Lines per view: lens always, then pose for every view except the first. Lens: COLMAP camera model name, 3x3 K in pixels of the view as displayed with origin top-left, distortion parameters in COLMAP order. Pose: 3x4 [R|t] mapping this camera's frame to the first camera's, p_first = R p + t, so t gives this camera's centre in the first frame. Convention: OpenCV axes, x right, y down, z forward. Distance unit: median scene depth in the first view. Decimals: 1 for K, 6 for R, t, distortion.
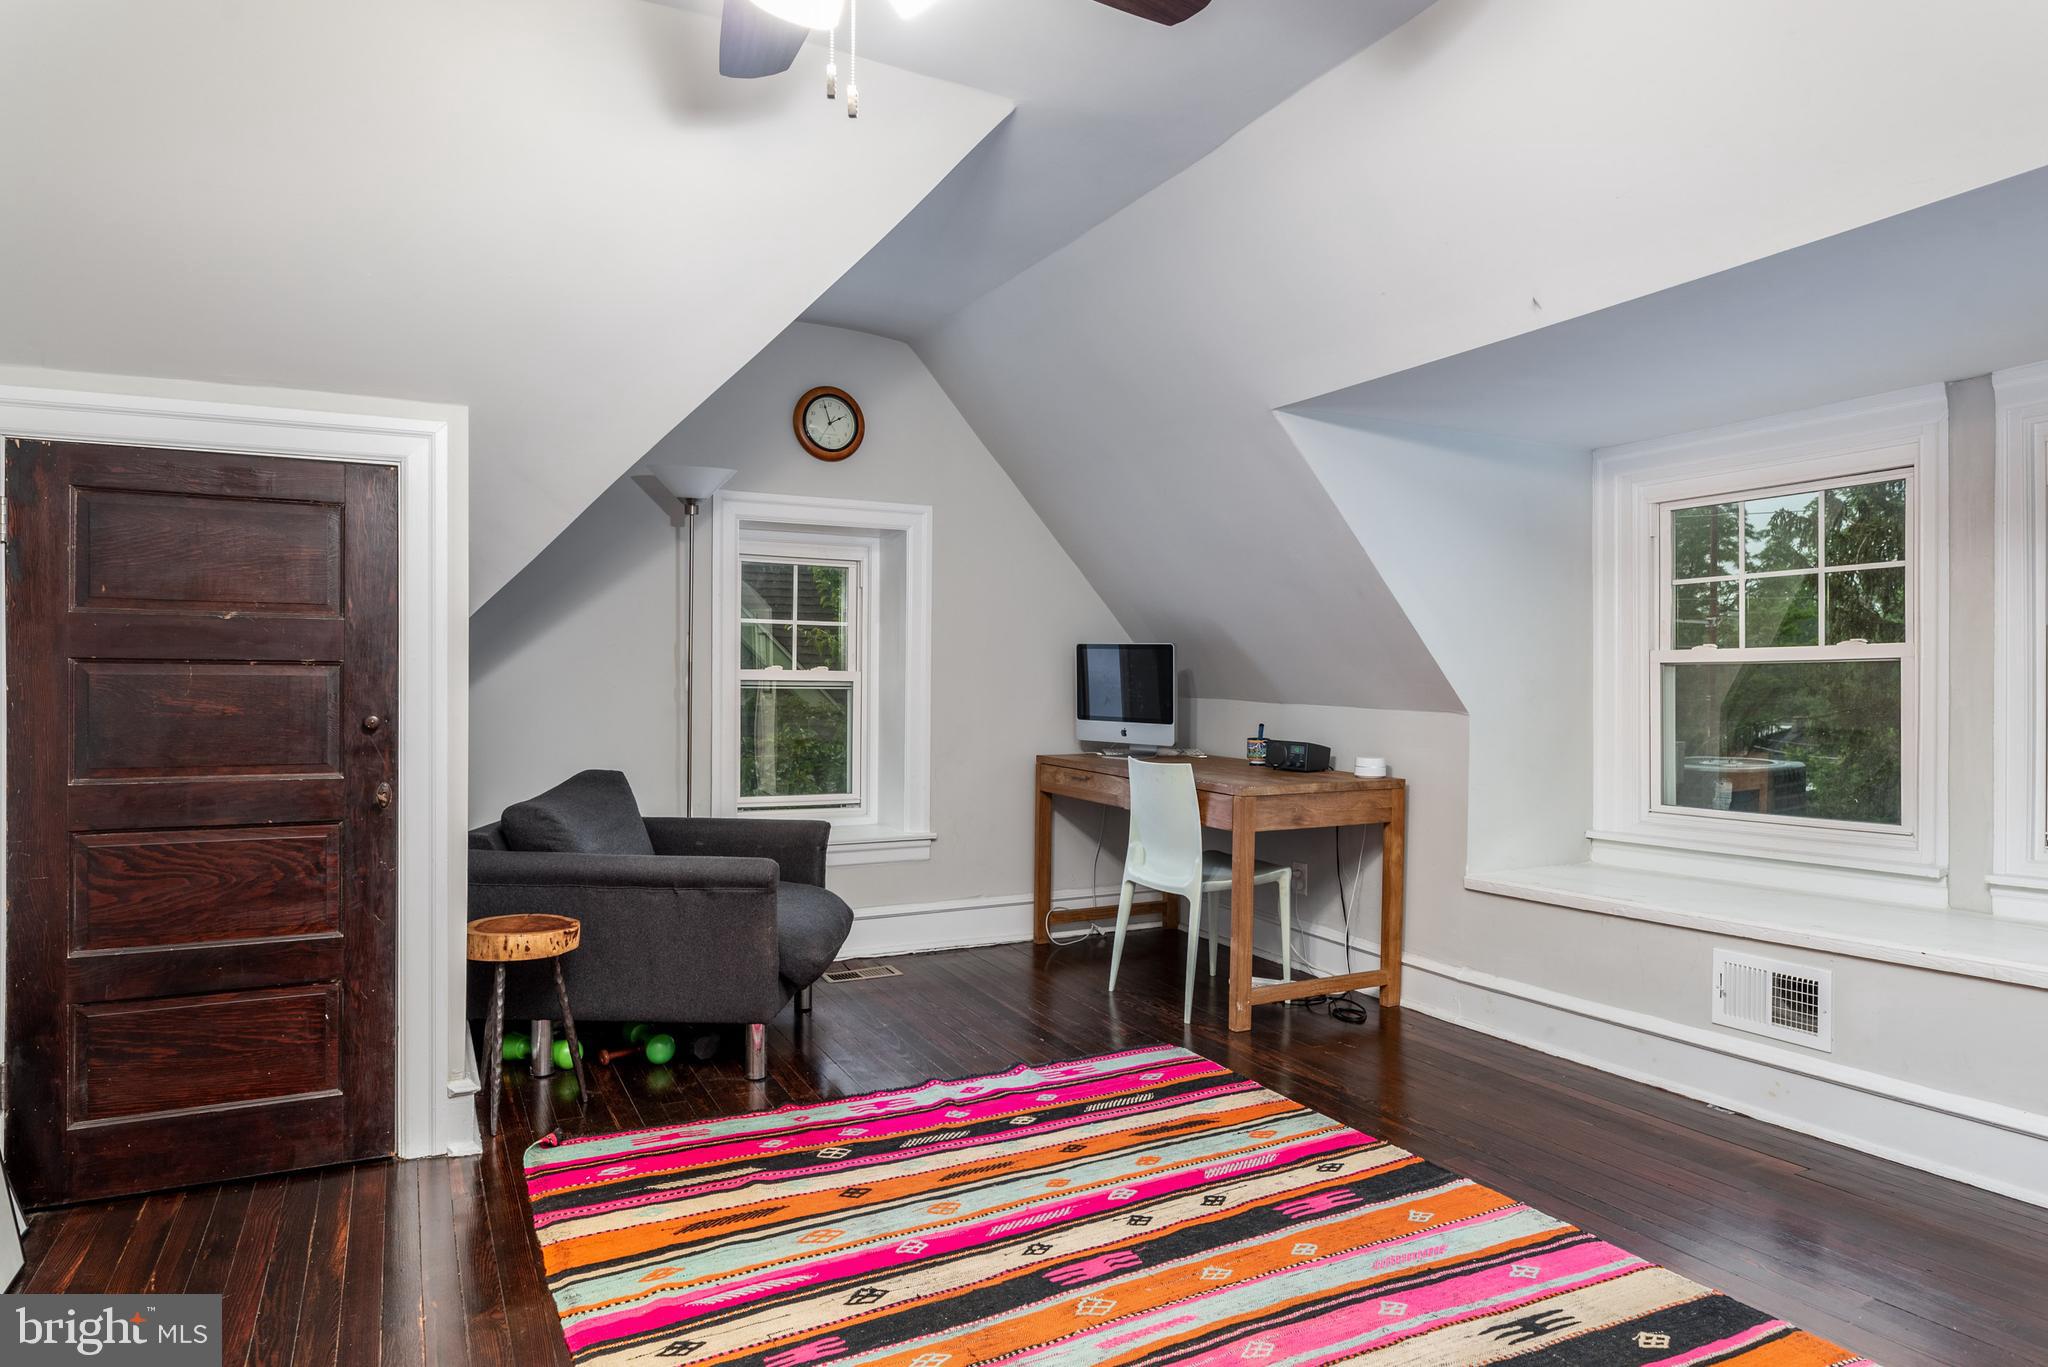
lens RADIAL K [[1190.6, 0, 1022.9], [0, 1190.6, 691.6], [0, 0, 1]] dist [0.000134, -0.001997]
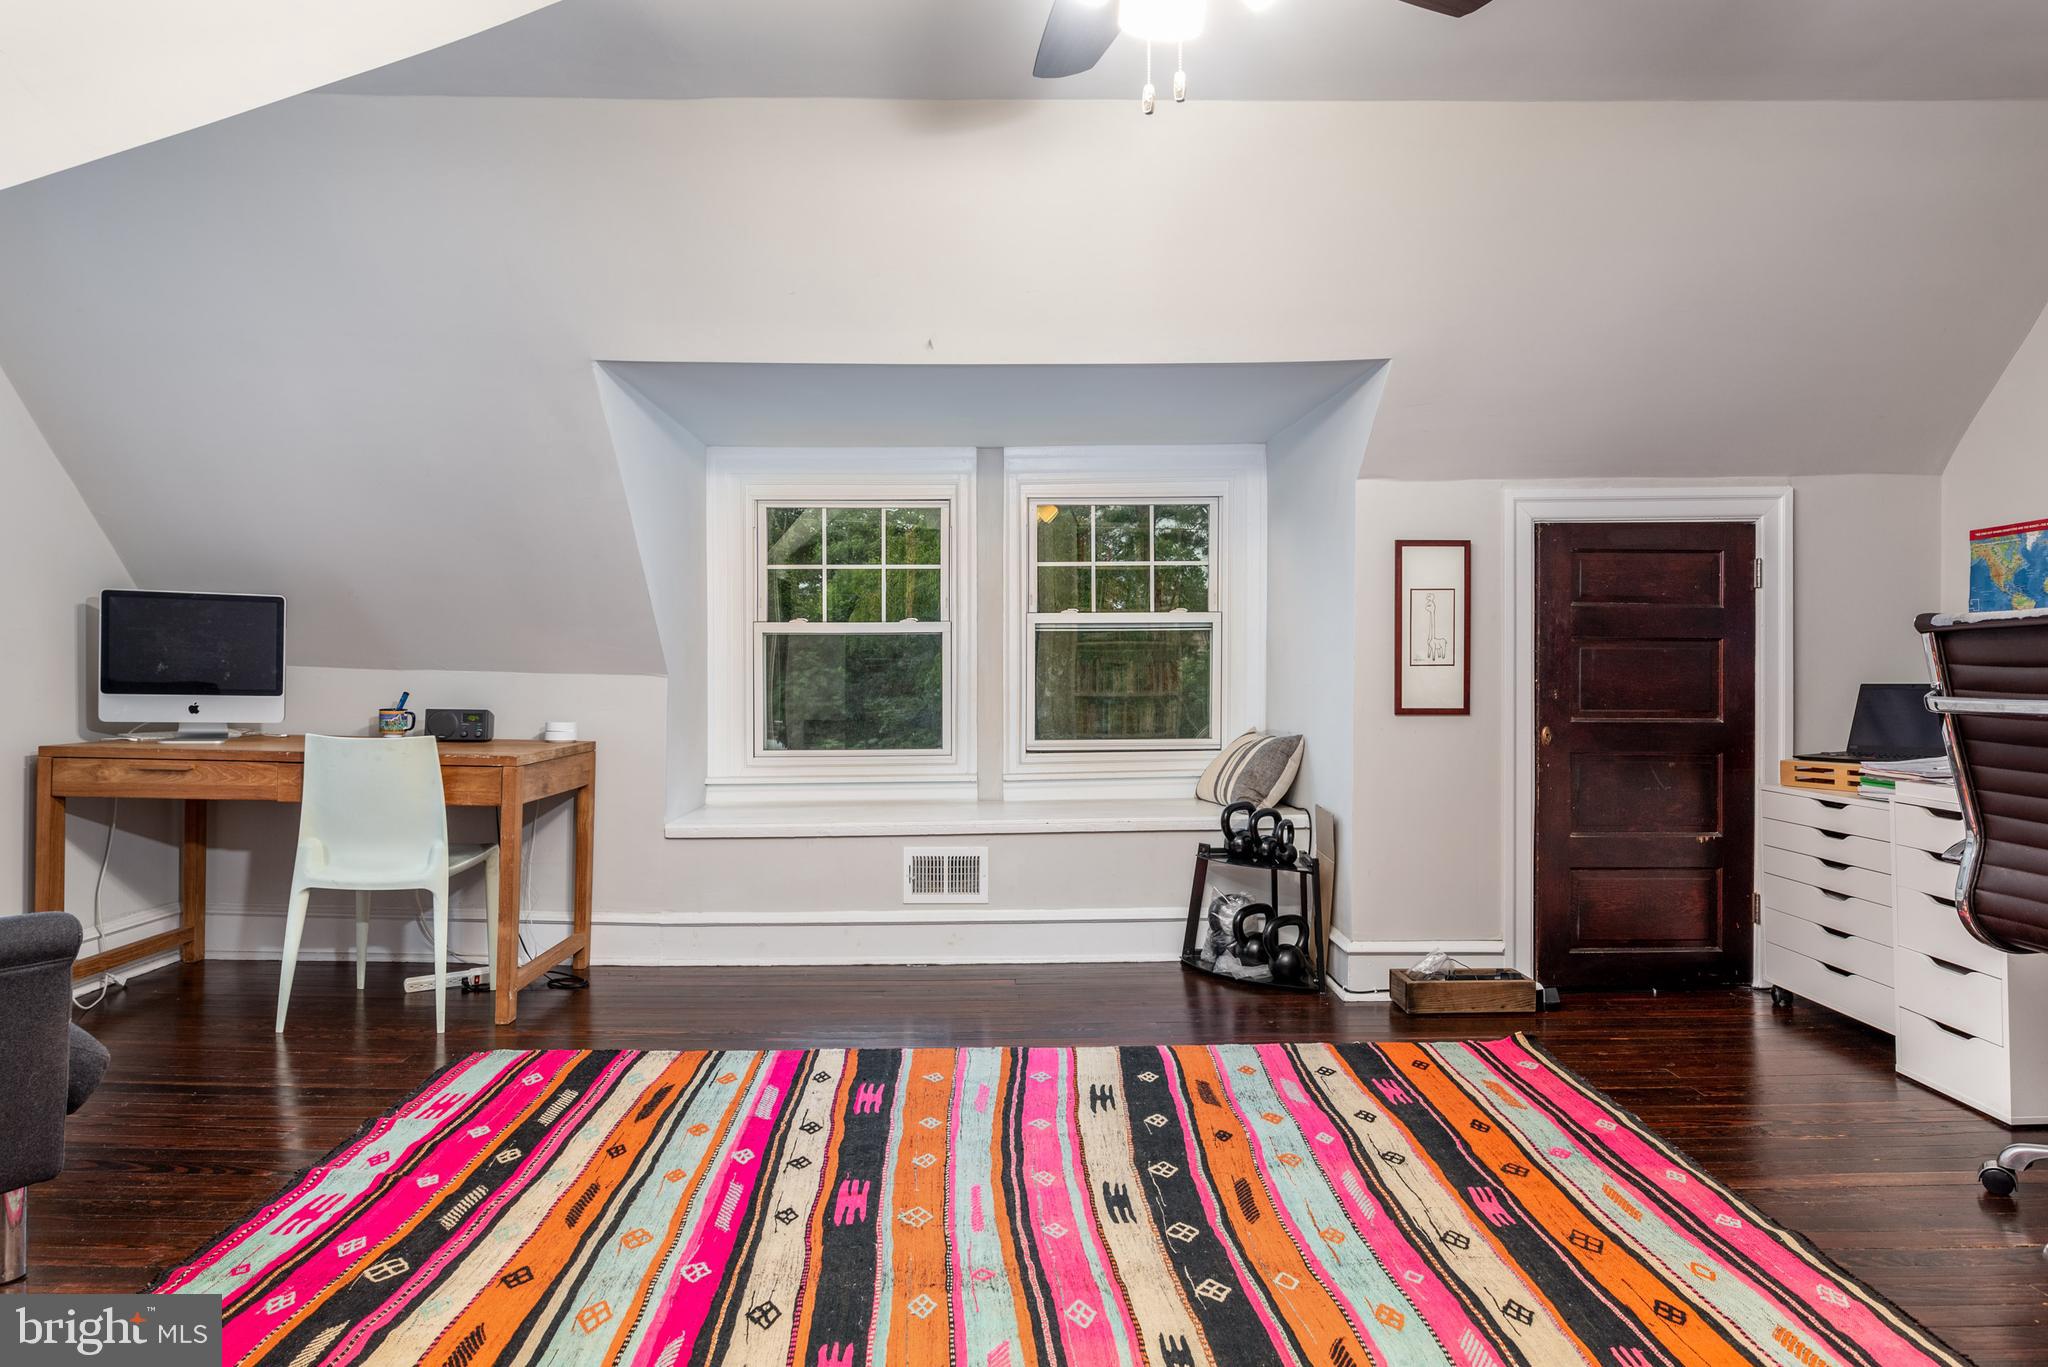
lens RADIAL K [[1190.6, 0, 1016.0], [0, 1190.6, 666.2], [0, 0, 1]] dist [0.000134, -0.001997]
pose [[0.466222, -0.001380, 0.884667, -0.574556], [0.004790, 0.999988, -0.000965, 0.016642], [-0.884655, 0.004687, 0.466223, 0.287377]]
